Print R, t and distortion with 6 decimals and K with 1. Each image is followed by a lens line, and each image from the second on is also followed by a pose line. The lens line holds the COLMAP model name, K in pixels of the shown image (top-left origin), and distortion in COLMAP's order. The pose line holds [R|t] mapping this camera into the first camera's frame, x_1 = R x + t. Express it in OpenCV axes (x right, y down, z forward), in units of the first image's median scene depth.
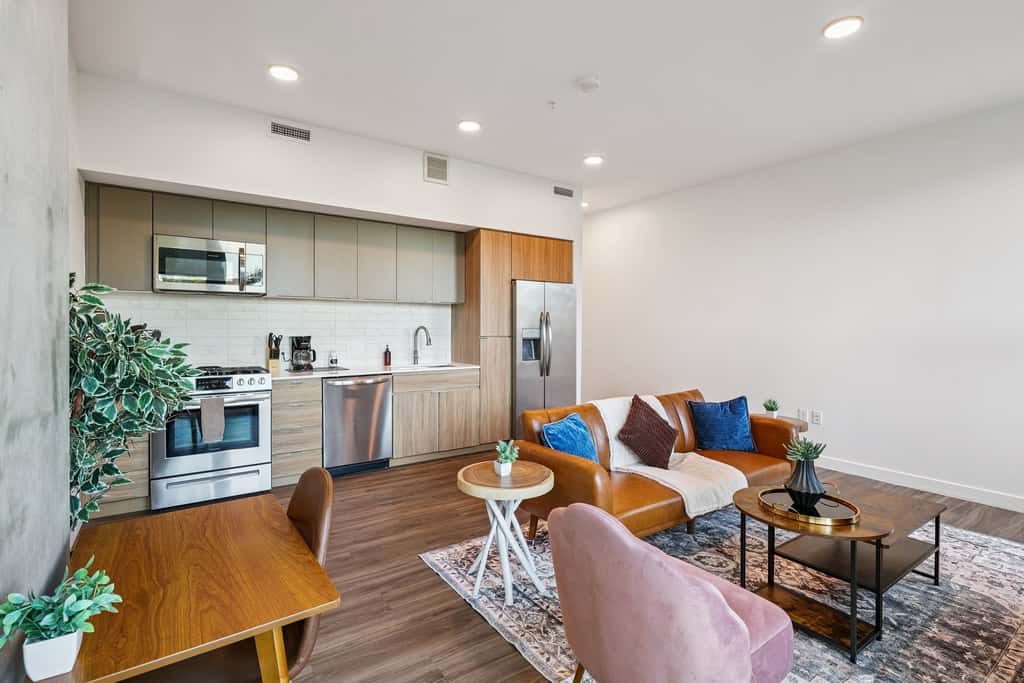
lens RADIAL K [[477.7, 0, 509.7], [0, 477.7, 332.0], [0, 0, 1]] dist [-0.000767, -0.000106]
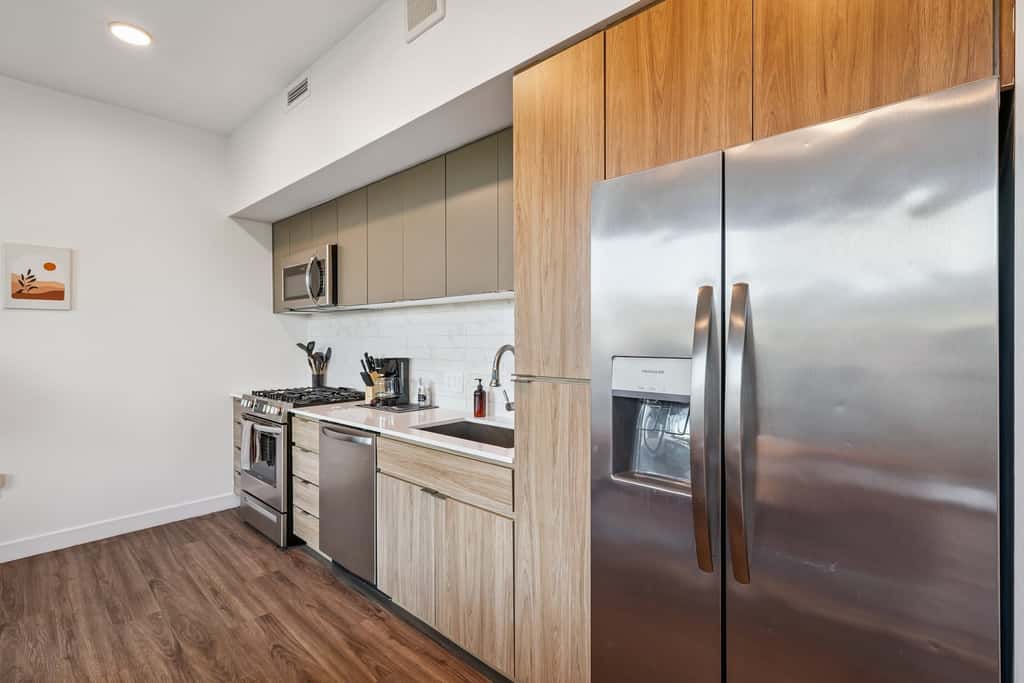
lens RADIAL K [[480.2, 0, 504.3], [0, 480.2, 341.5], [0, 0, 1]] dist [-0.000725, -0.000329]
pose [[0.211549, 0.001739, -0.977366, 0.307031], [-0.006080, 0.999981, 0.000463, -0.017451], [0.977349, 0.005845, 0.211555, 0.978095]]
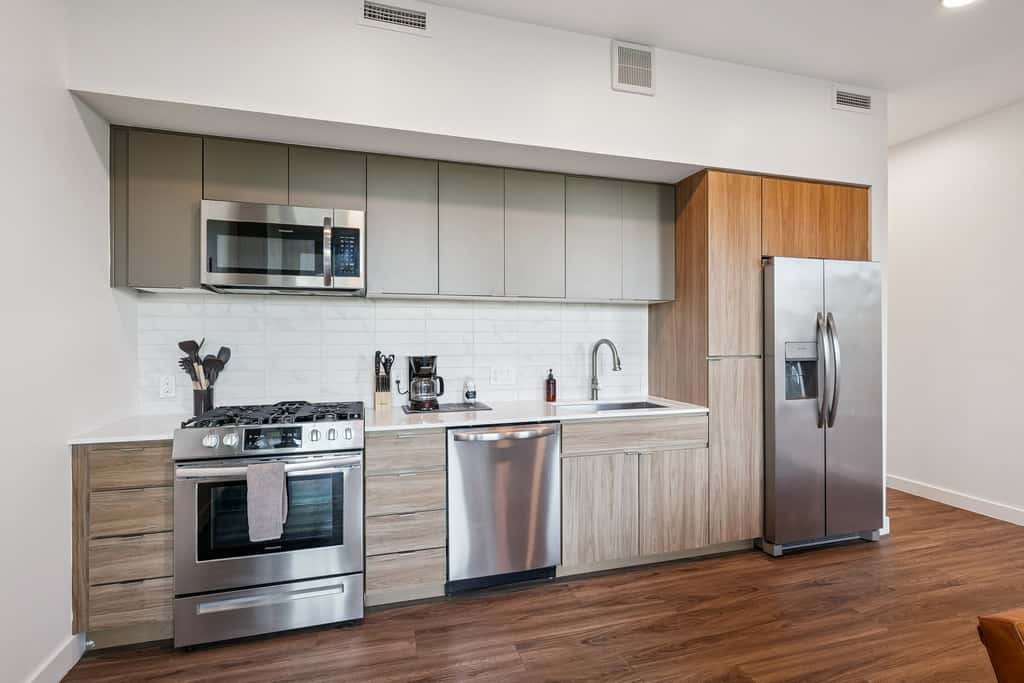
lens RADIAL K [[481.1, 0, 512.0], [0, 481.1, 341.5], [0, 0, 1]] dist [-0.001184, -0.000255]
pose [[0.950409, -0.004257, -0.310975, -0.113582], [0.002191, 0.999973, -0.006992, -0.005849], [0.310996, 0.005964, 0.950393, 0.402234]]
